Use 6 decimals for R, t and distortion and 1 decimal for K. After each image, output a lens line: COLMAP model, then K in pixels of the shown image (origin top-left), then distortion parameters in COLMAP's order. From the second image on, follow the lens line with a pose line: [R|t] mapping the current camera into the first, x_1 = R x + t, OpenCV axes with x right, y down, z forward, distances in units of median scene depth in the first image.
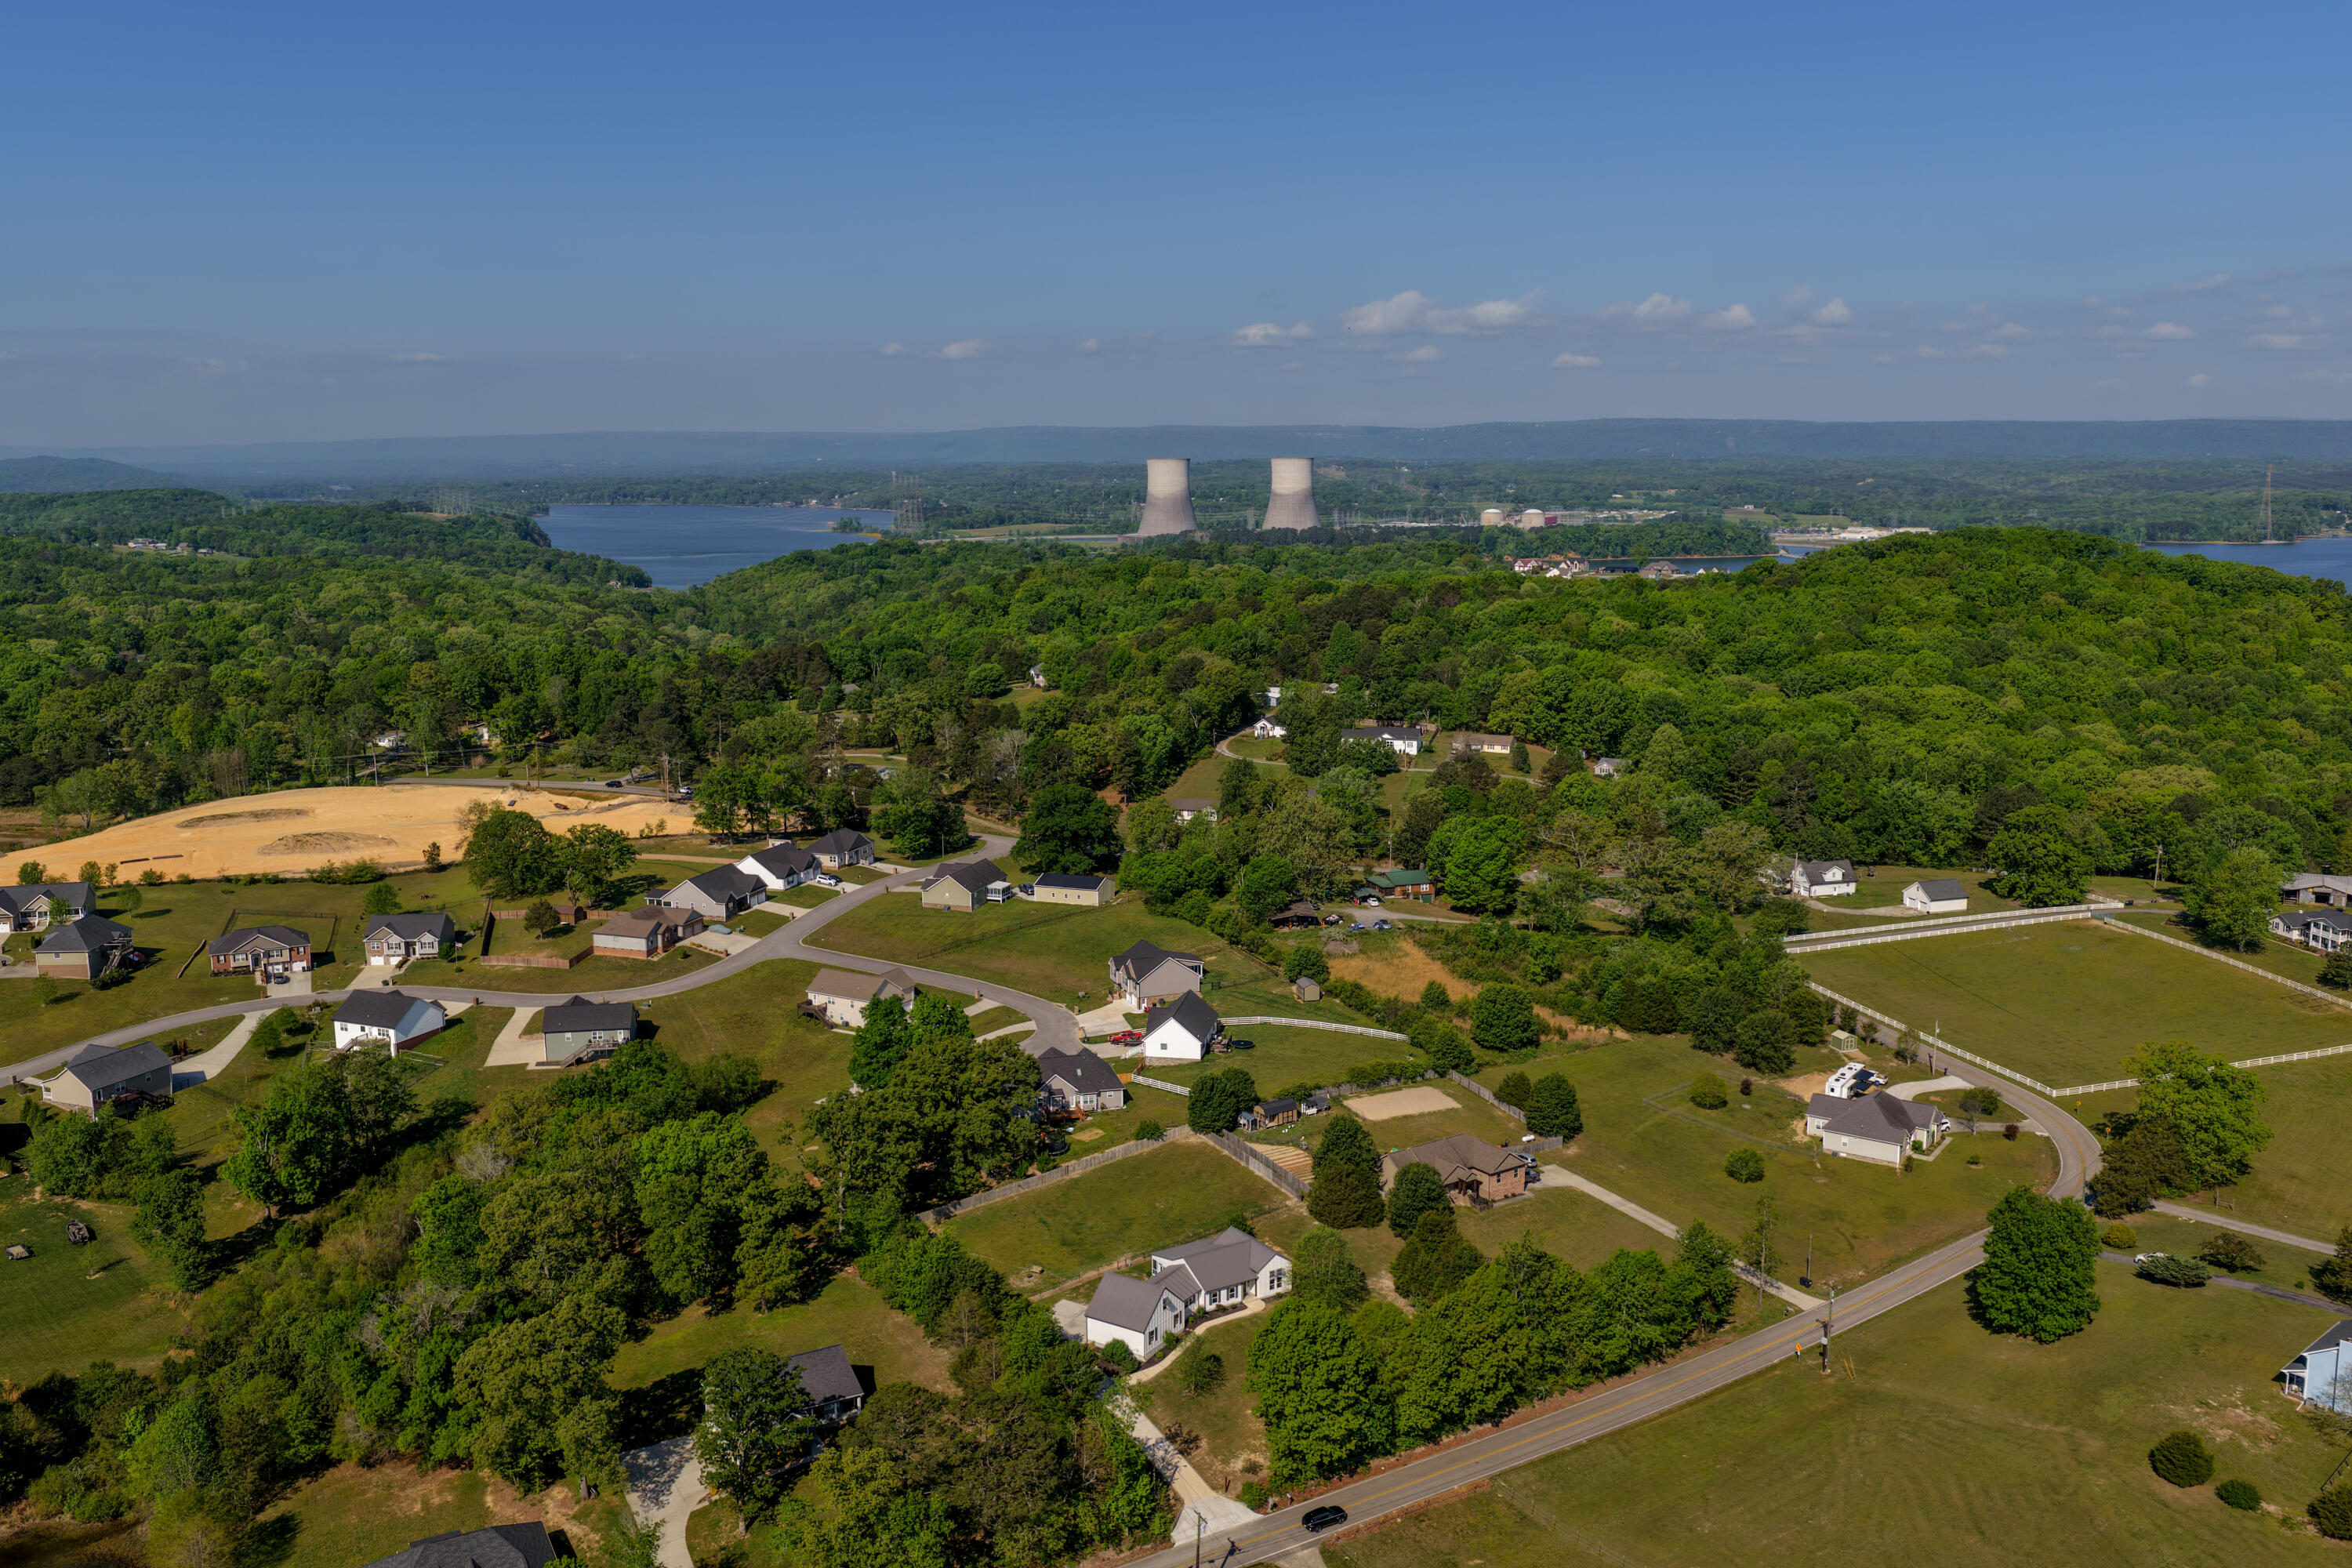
lens RADIAL K [[1942.1, 0, 1176.0], [0, 1942.1, 784.0], [0, 0, 1]] dist [-0.005160, 0.015582]
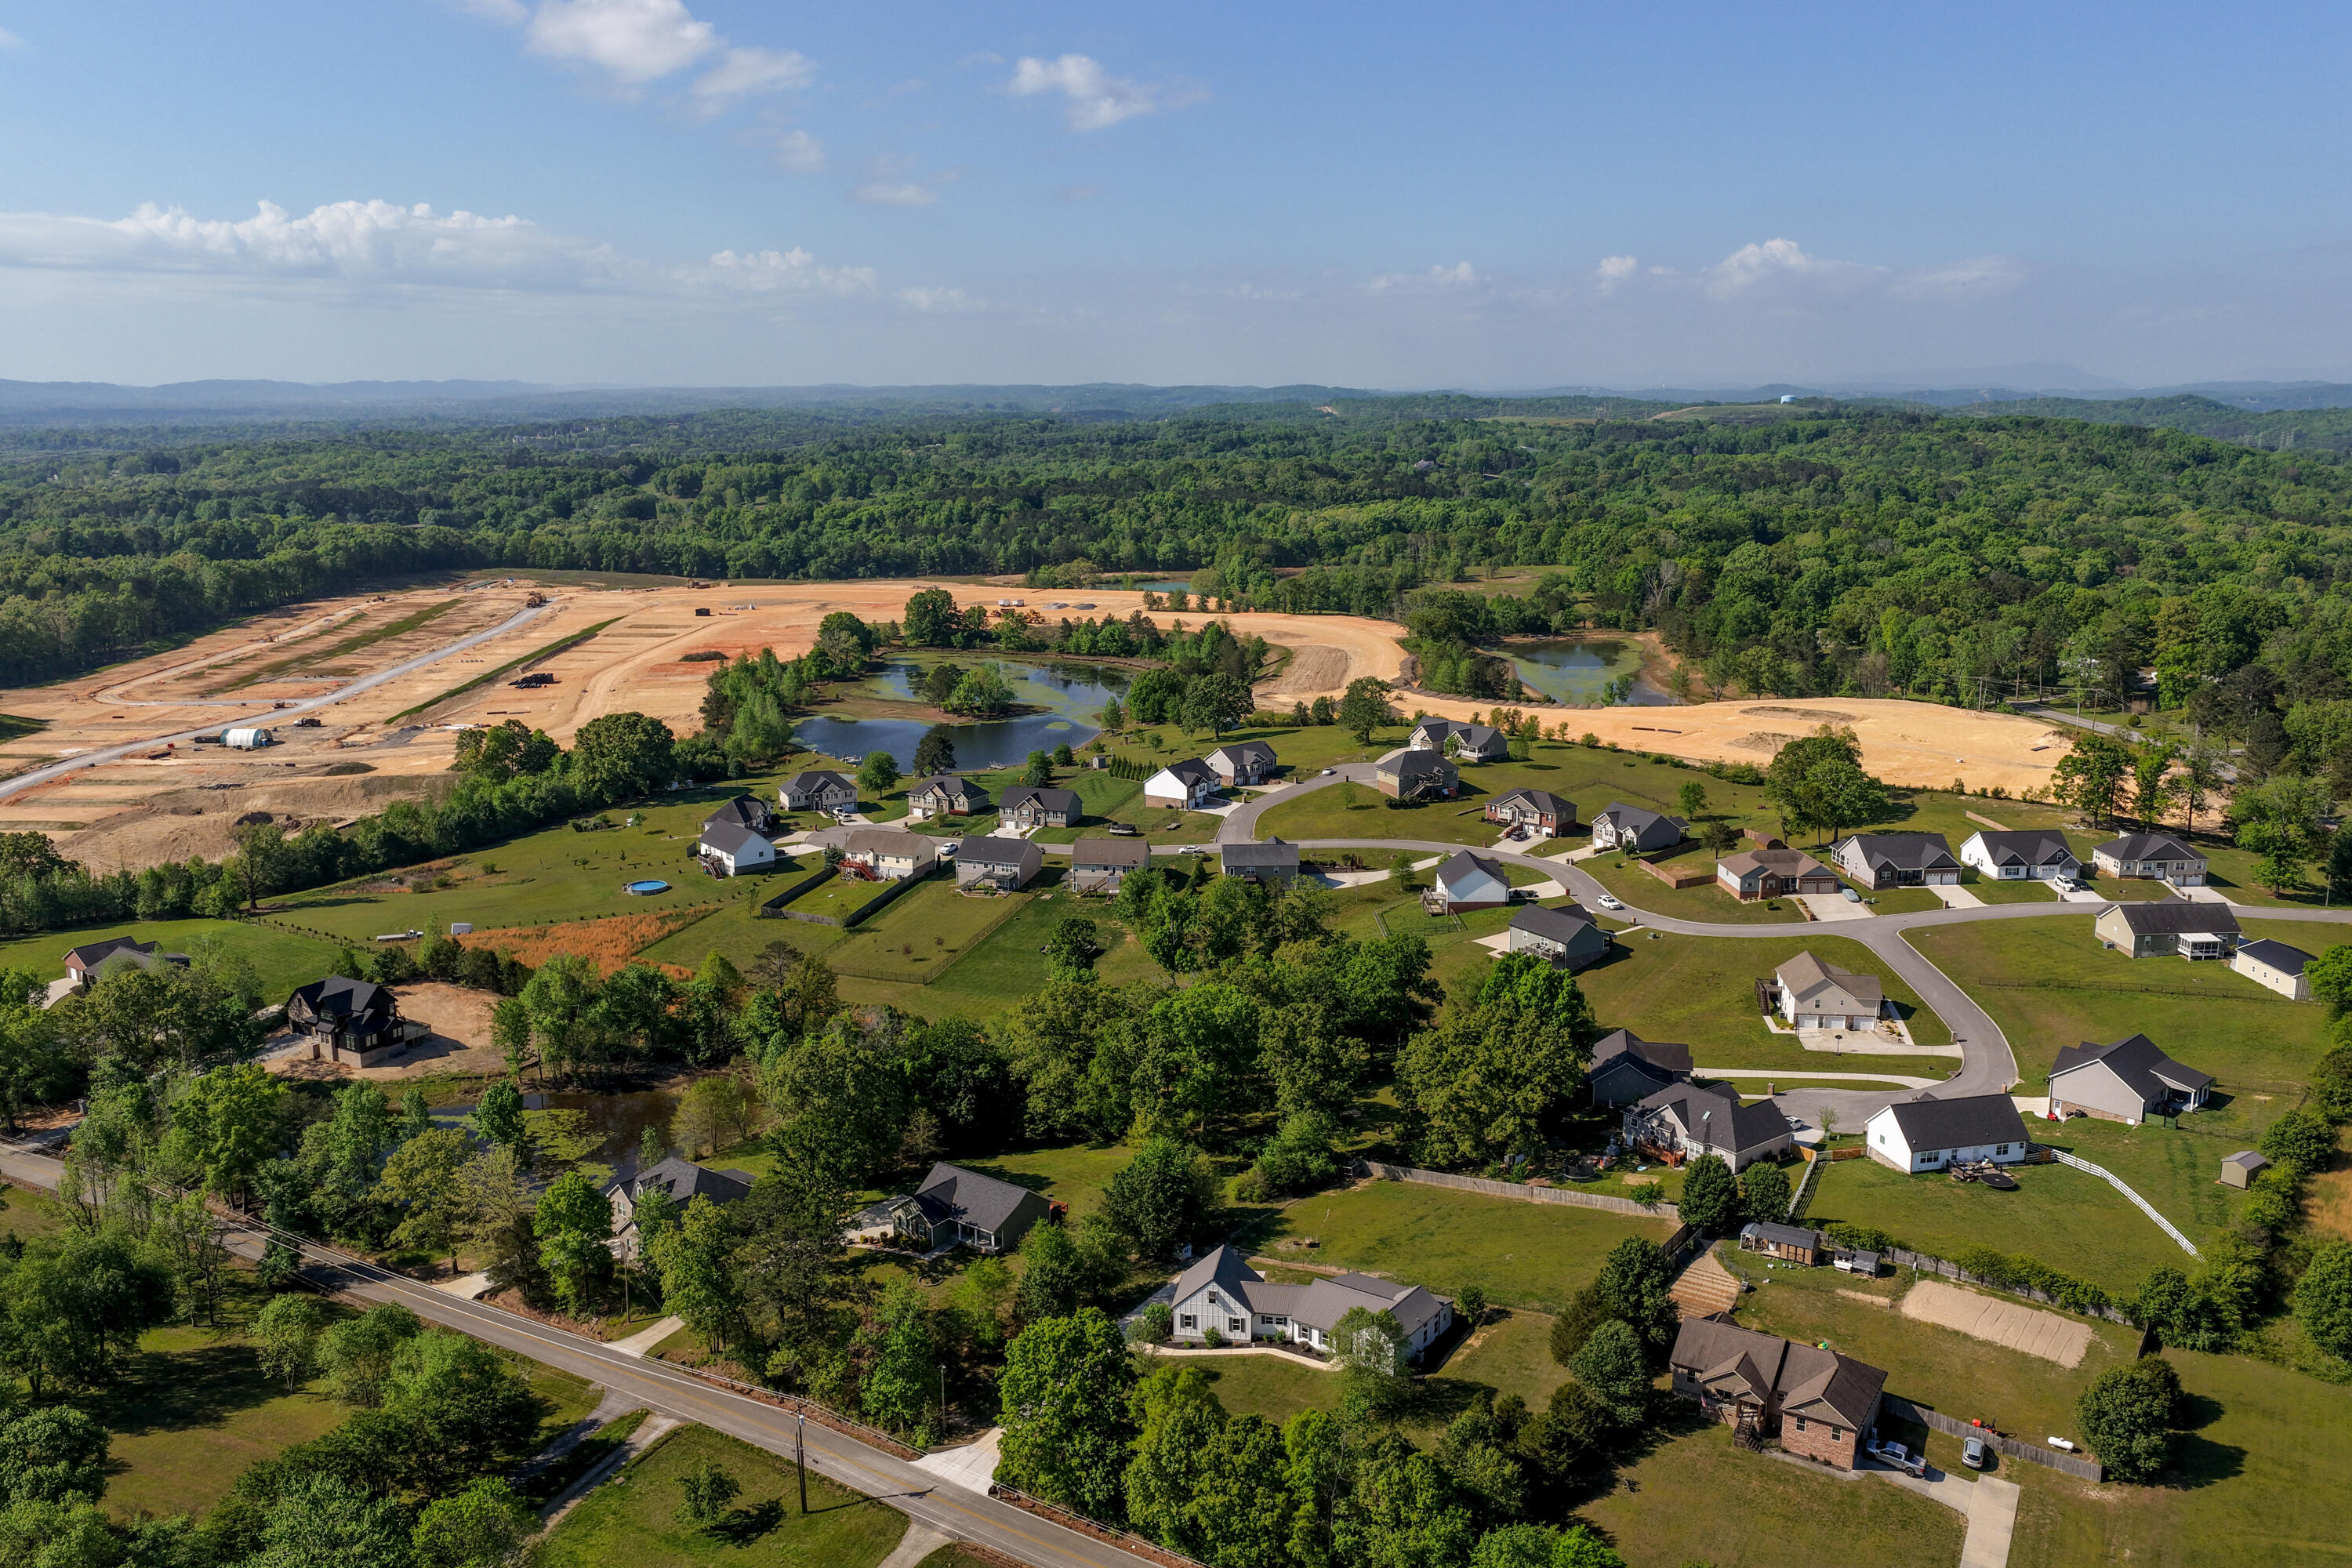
lens RADIAL K [[1942.1, 0, 1176.0], [0, 1942.1, 784.0], [0, 0, 1]] dist [-0.005160, 0.015582]
pose [[0.404874, 0.192250, -0.893933, 0.424122], [-0.155835, 0.977852, 0.139718, -0.051254], [0.900995, 0.082738, 0.425866, 0.326007]]
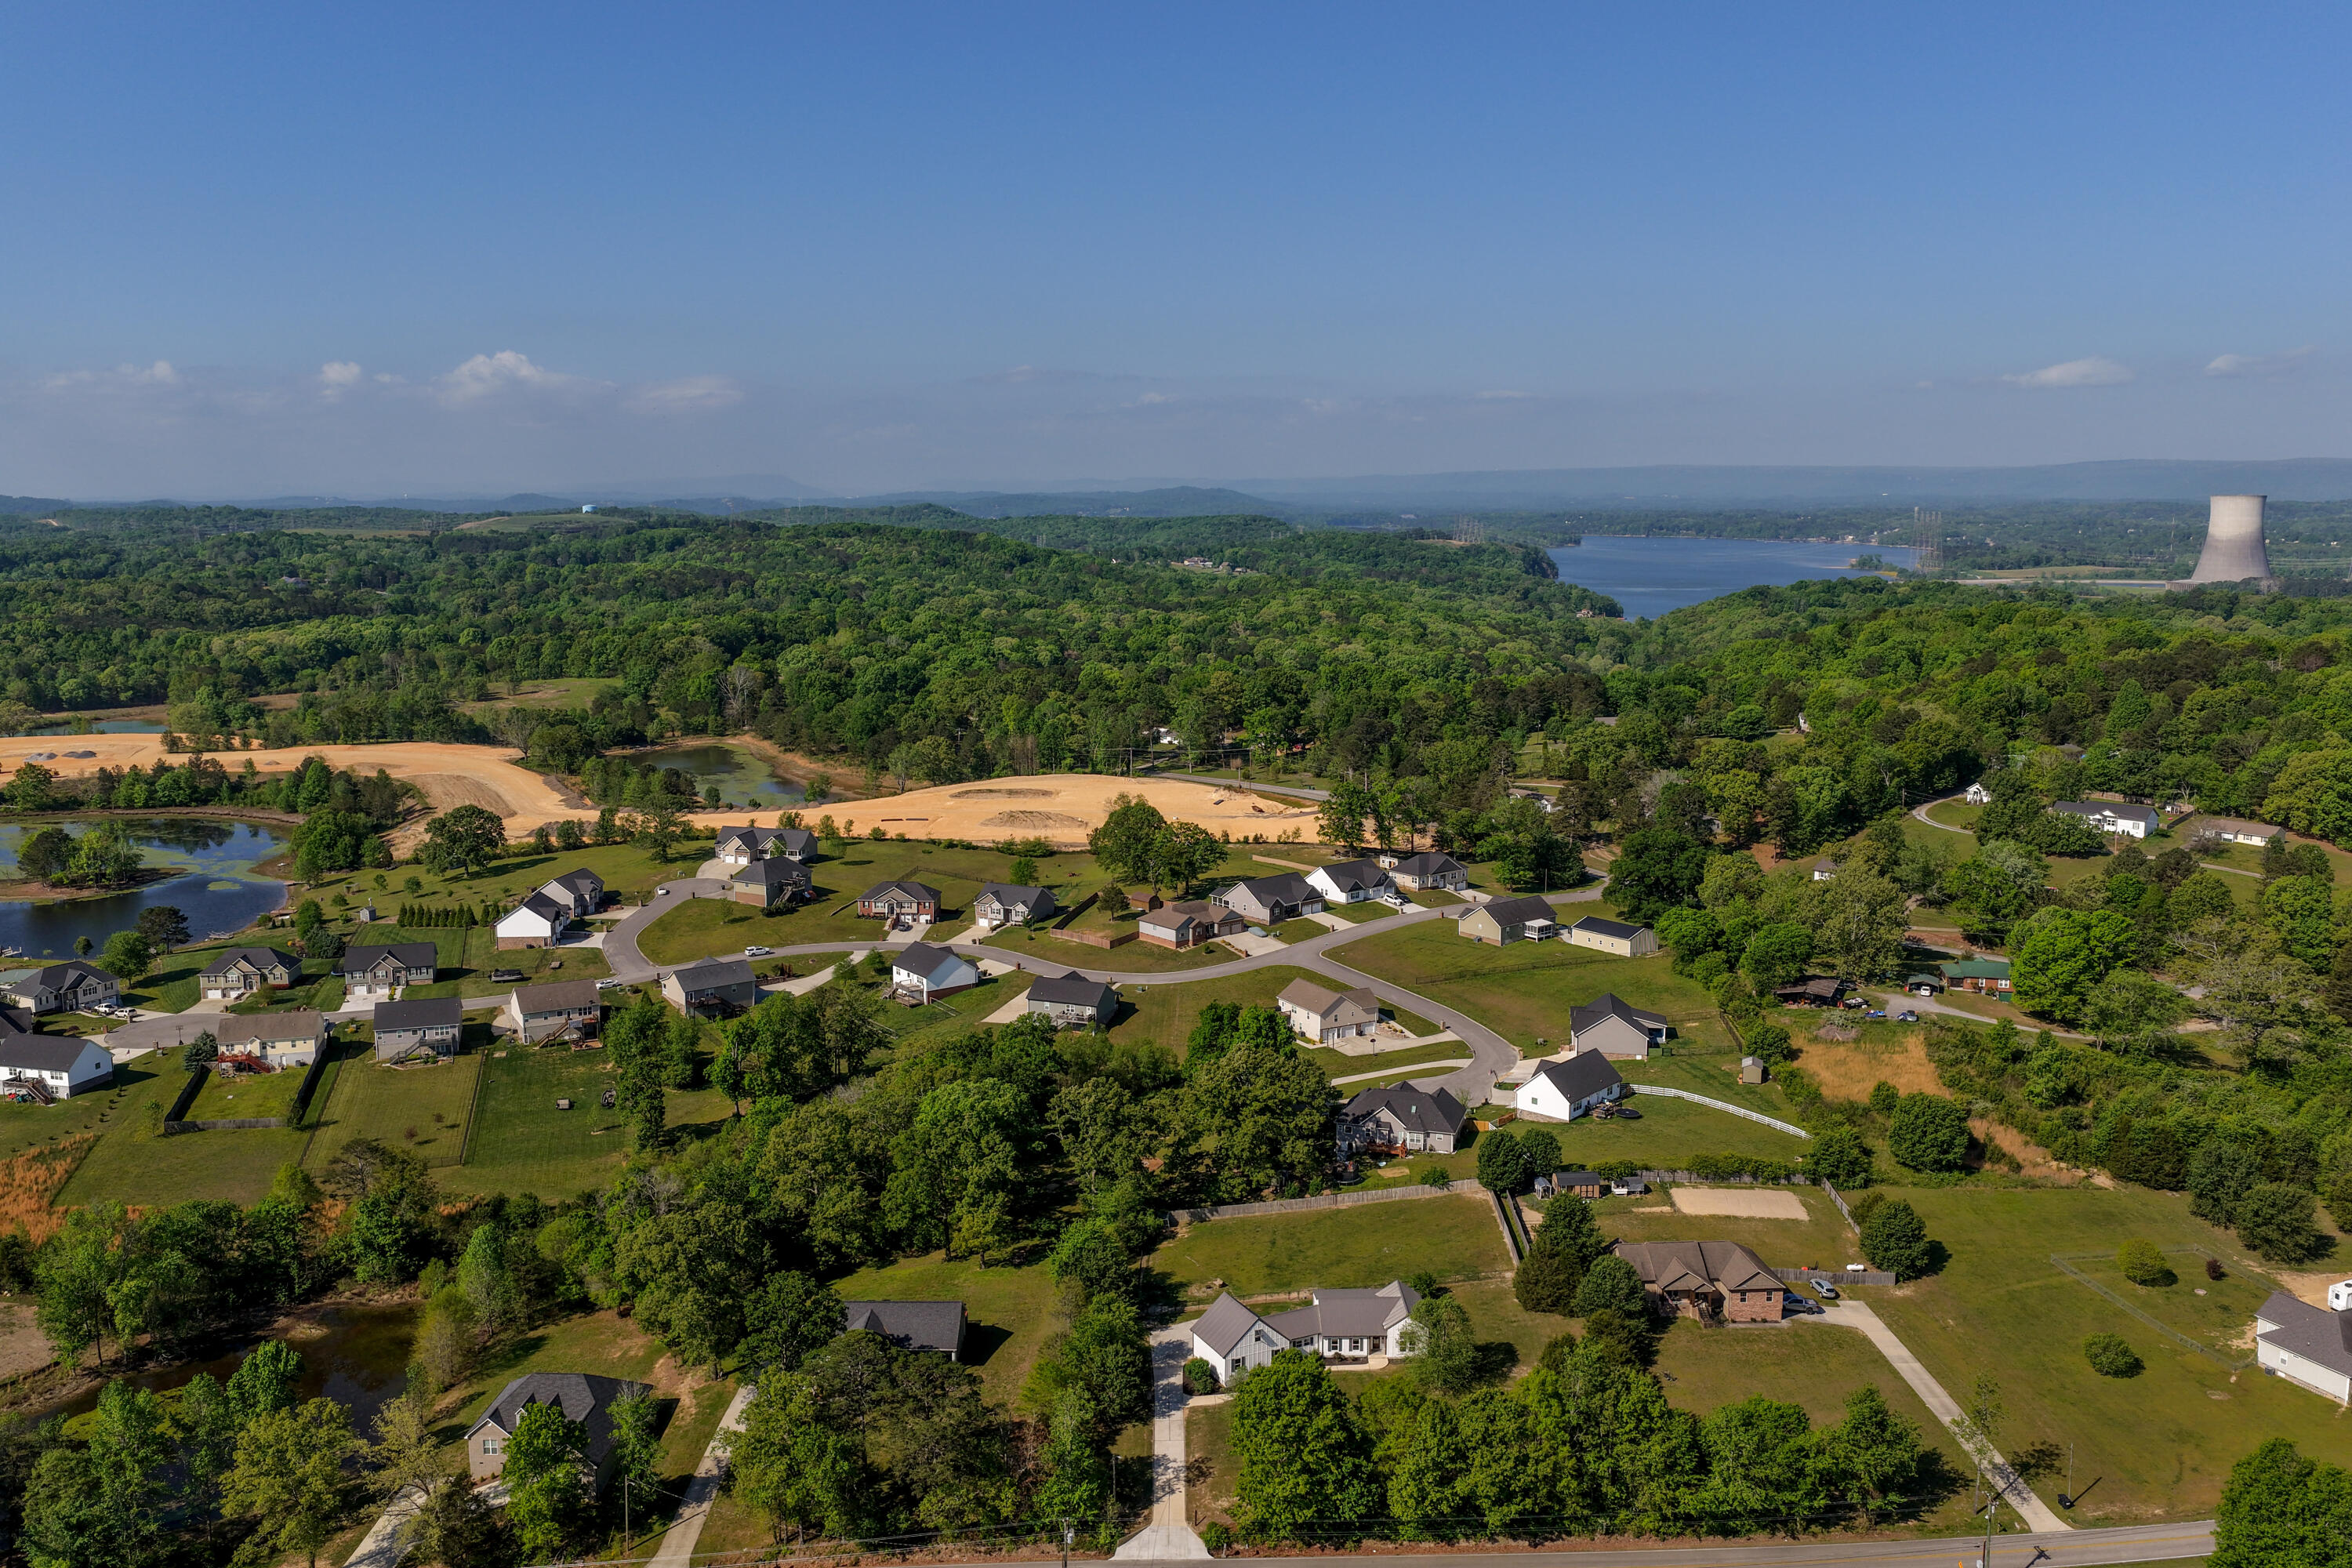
lens RADIAL K [[1942.1, 0, 1176.0], [0, 1942.1, 784.0], [0, 0, 1]] dist [-0.005160, 0.015582]
pose [[0.861751, 0.082637, -0.500557, 0.241795], [-0.091122, 0.995811, 0.007526, -0.008416], [0.499082, 0.039126, 0.865671, 0.064408]]
